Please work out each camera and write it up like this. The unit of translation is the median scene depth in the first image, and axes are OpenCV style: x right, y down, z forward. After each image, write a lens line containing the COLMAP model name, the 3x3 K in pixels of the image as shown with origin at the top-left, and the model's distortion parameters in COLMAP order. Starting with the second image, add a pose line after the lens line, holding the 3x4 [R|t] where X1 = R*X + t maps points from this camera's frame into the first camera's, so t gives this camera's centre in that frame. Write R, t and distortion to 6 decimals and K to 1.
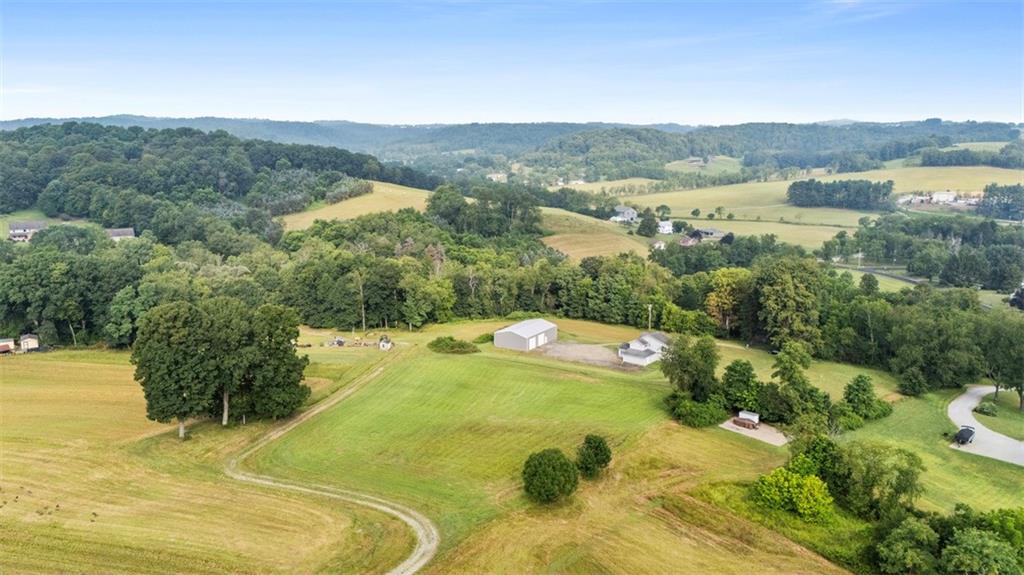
lens RADIAL K [[753.6, 0, 510.6], [0, 753.6, 287.1], [0, 0, 1]] dist [0.068840, -0.001203]
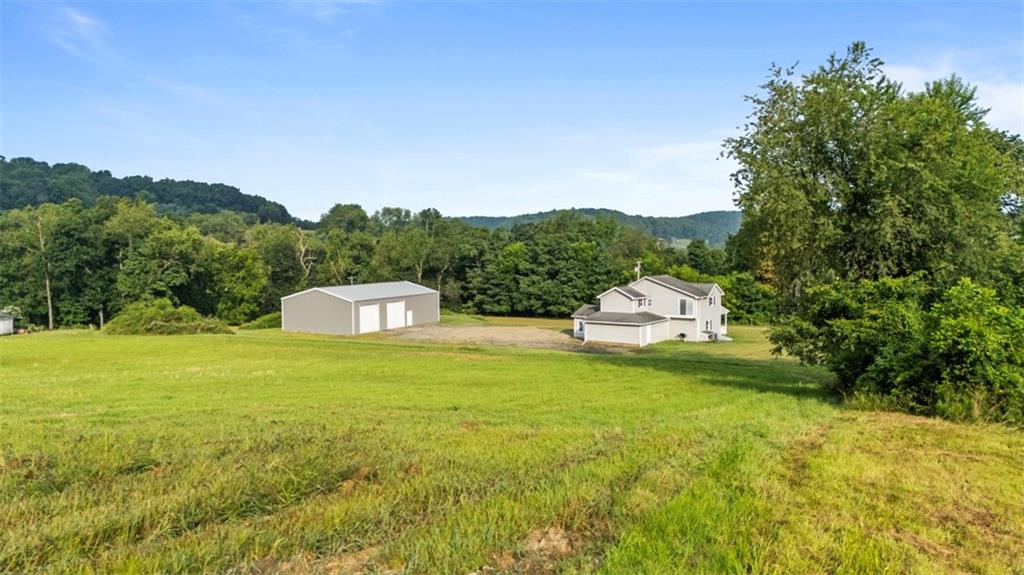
lens RADIAL K [[753.6, 0, 513.8], [0, 753.6, 288.1], [0, 0, 1]] dist [0.068840, -0.001203]
pose [[0.998617, -0.014313, 0.050597, 0.072926], [0.021346, 0.989733, -0.141325, 0.099201], [-0.048054, 0.142209, 0.988669, 0.480281]]
